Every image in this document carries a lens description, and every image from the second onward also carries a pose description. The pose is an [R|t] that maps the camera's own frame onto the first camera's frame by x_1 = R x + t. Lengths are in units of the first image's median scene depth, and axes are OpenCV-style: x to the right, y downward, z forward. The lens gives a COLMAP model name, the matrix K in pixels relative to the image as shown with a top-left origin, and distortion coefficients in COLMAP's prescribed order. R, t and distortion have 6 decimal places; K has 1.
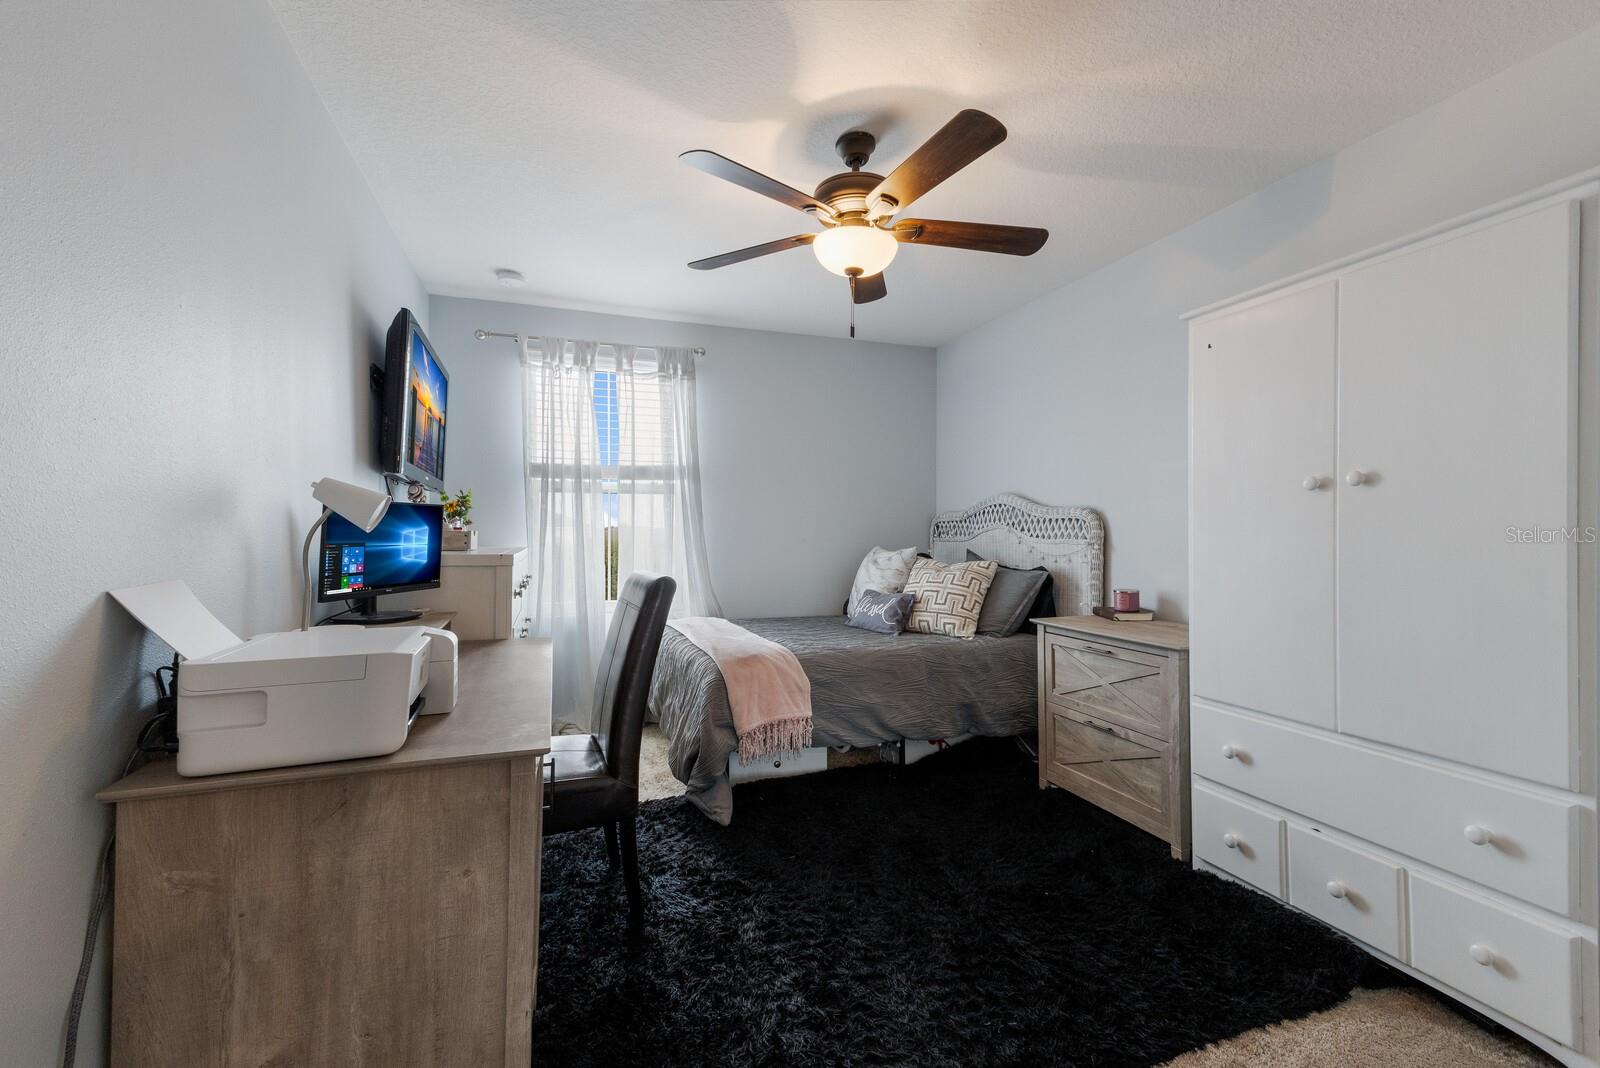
lens RADIAL K [[703.7, 0, 799.0], [0, 703.7, 536.8], [0, 0, 1]] dist [0.025453, 0.000044]
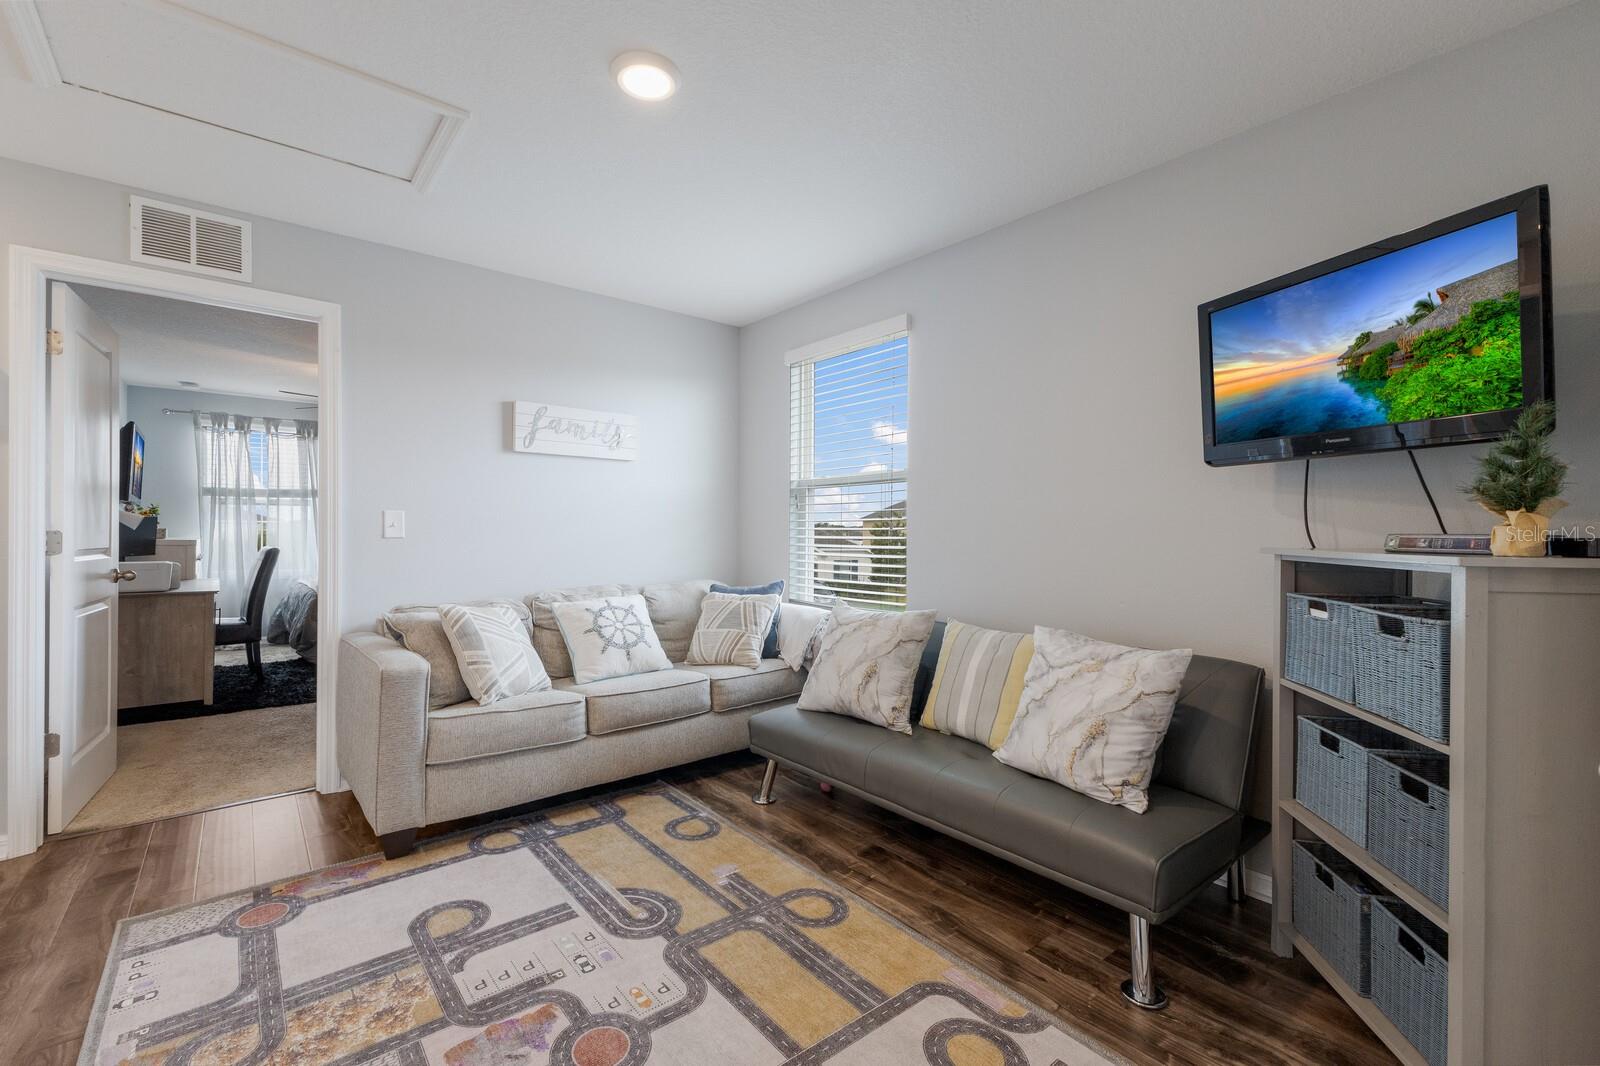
lens RADIAL K [[689.8, 0, 803.0], [0, 689.8, 534.6], [0, 0, 1]] dist [0.005296, 0.000127]
pose [[0.934263, 0.001813, 0.356581, 0.360624], [-0.003890, 0.999979, 0.005109, -0.005688], [-0.356564, -0.006161, 0.934251, -1.032629]]
